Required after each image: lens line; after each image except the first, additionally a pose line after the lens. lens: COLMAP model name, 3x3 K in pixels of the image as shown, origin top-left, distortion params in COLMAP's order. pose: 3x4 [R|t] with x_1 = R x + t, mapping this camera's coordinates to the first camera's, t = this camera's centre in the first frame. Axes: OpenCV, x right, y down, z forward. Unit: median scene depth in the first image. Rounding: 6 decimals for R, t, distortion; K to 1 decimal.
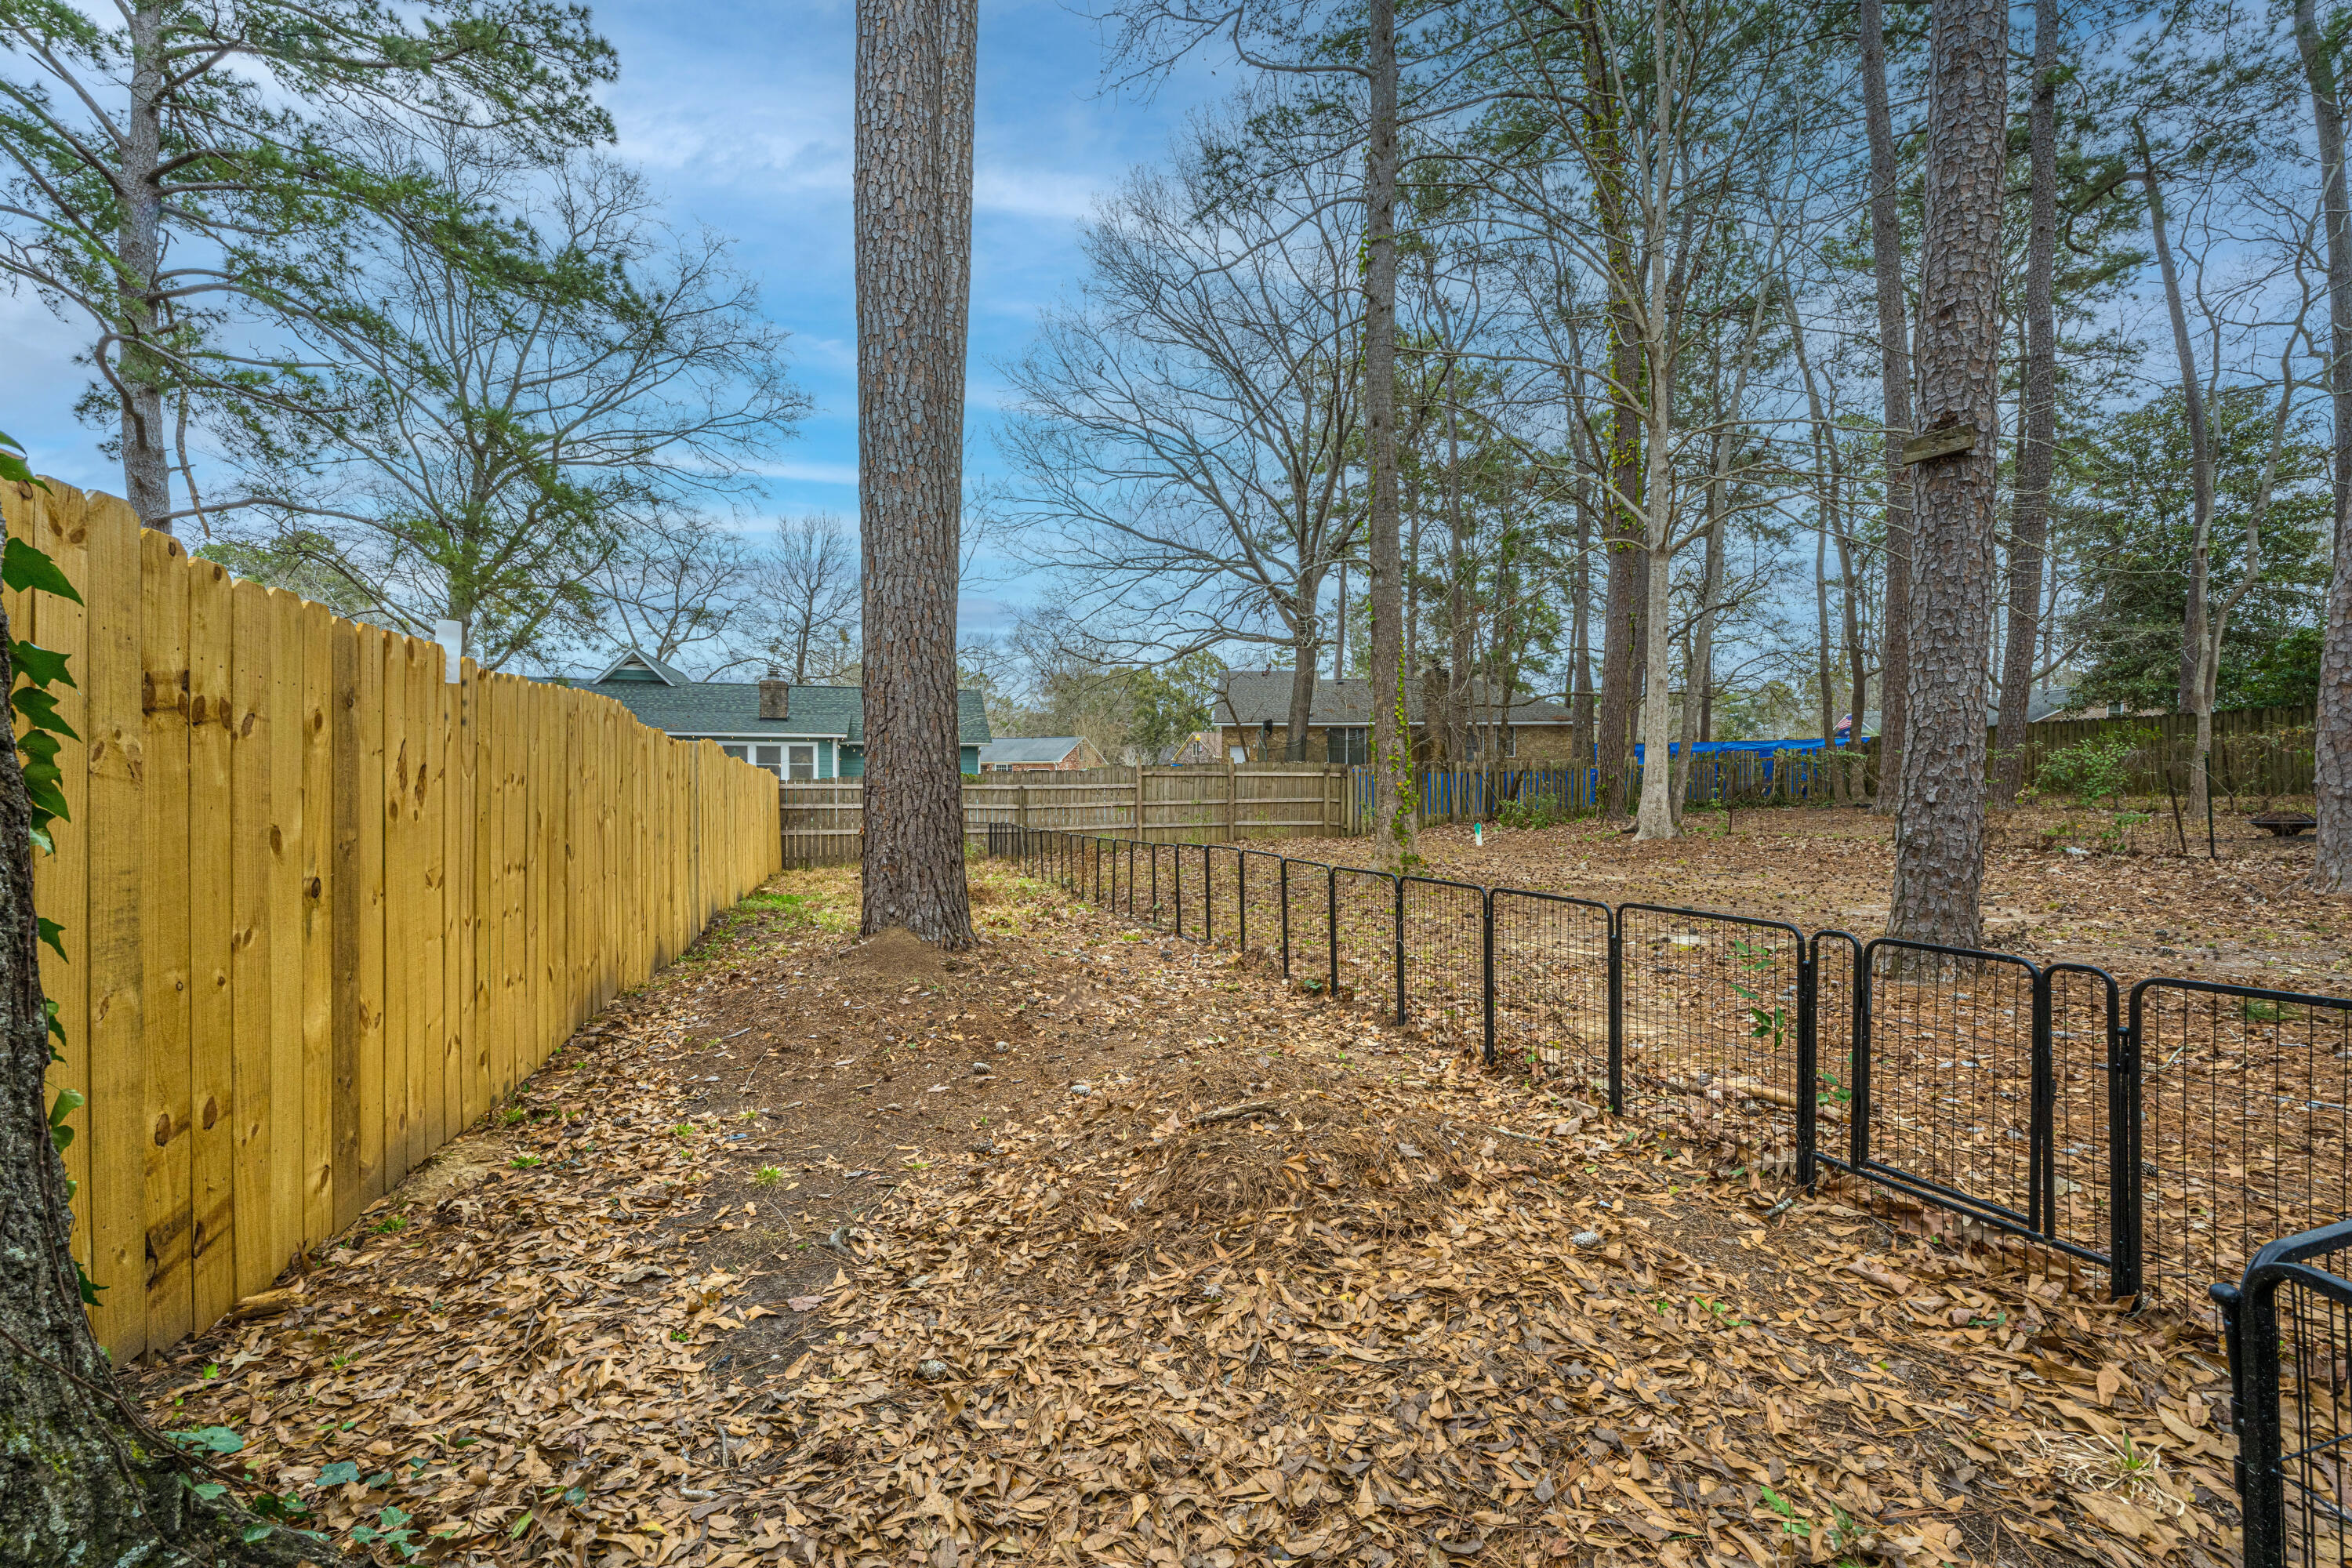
lens RADIAL K [[945.7, 0, 1155.1], [0, 945.7, 764.2], [0, 0, 1]] dist [0.000139, 0.000343]
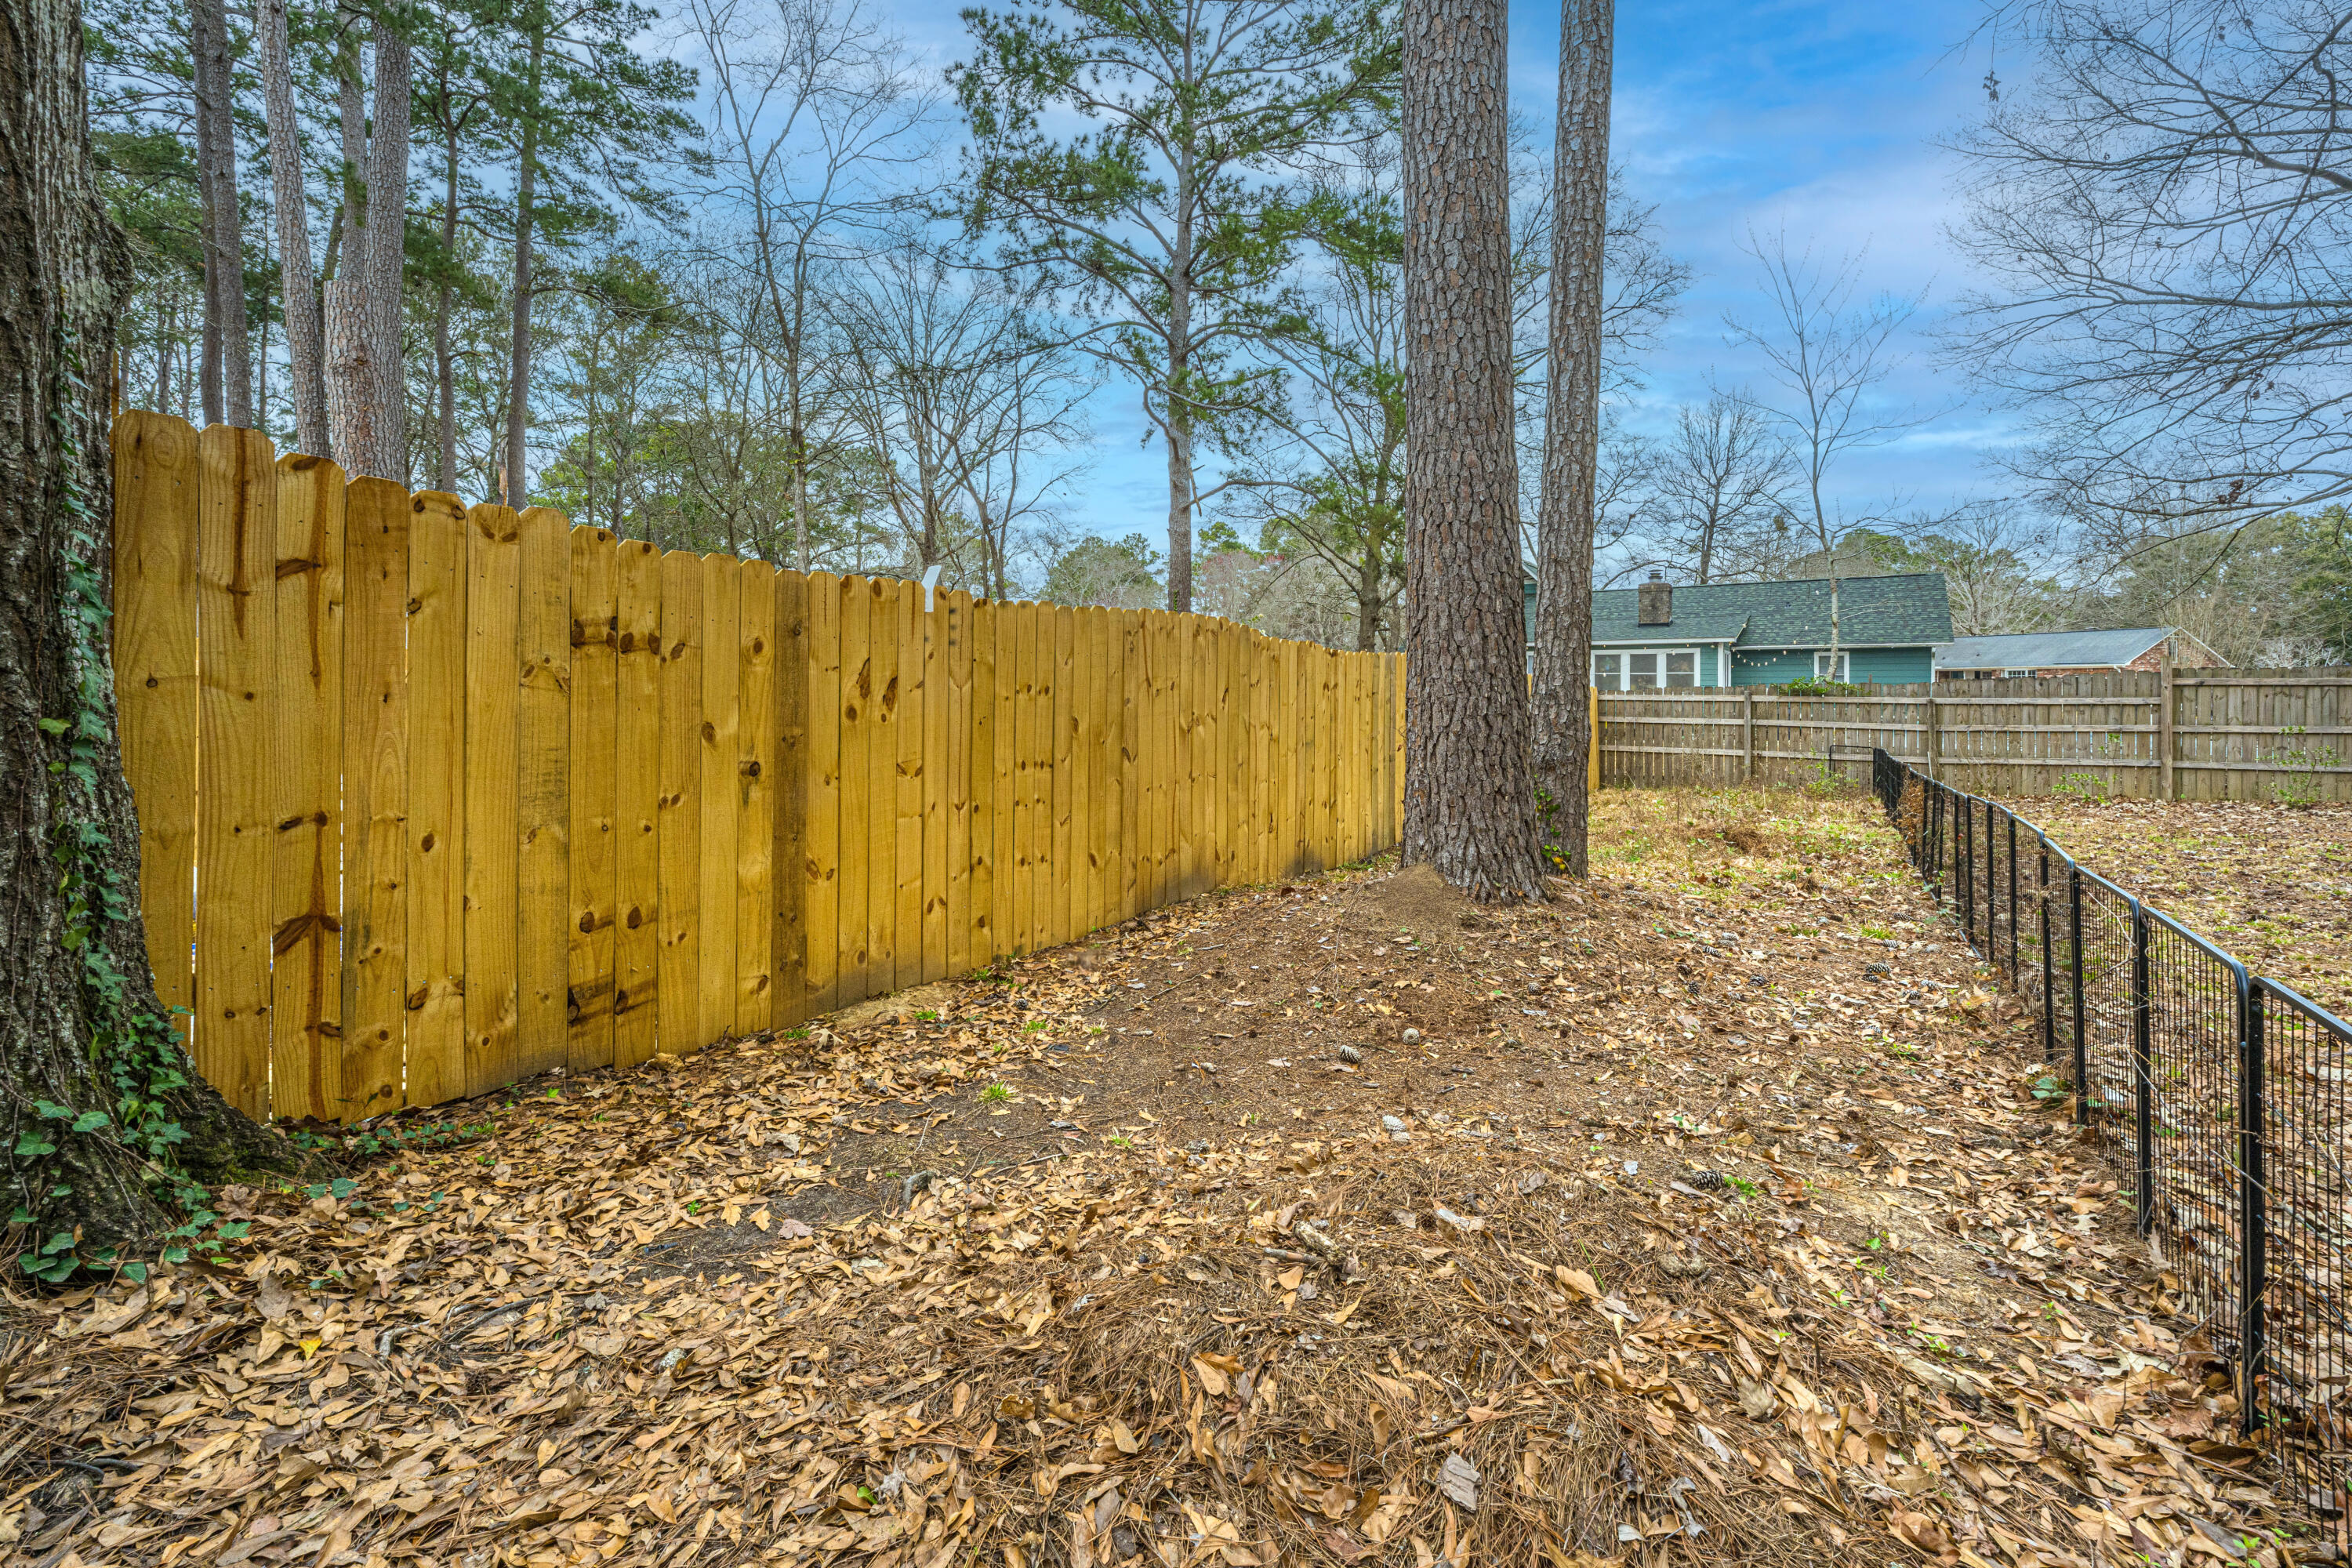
lens RADIAL K [[963.9, 0, 1176.3], [0, 963.9, 662.8], [0, 0, 1]] dist [-0.001553, -0.000019]
pose [[0.624236, -0.019382, -0.780995, 0.513692], [0.010434, 0.999810, -0.016473, 0.006076], [0.781166, 0.002134, 0.624320, 0.537287]]
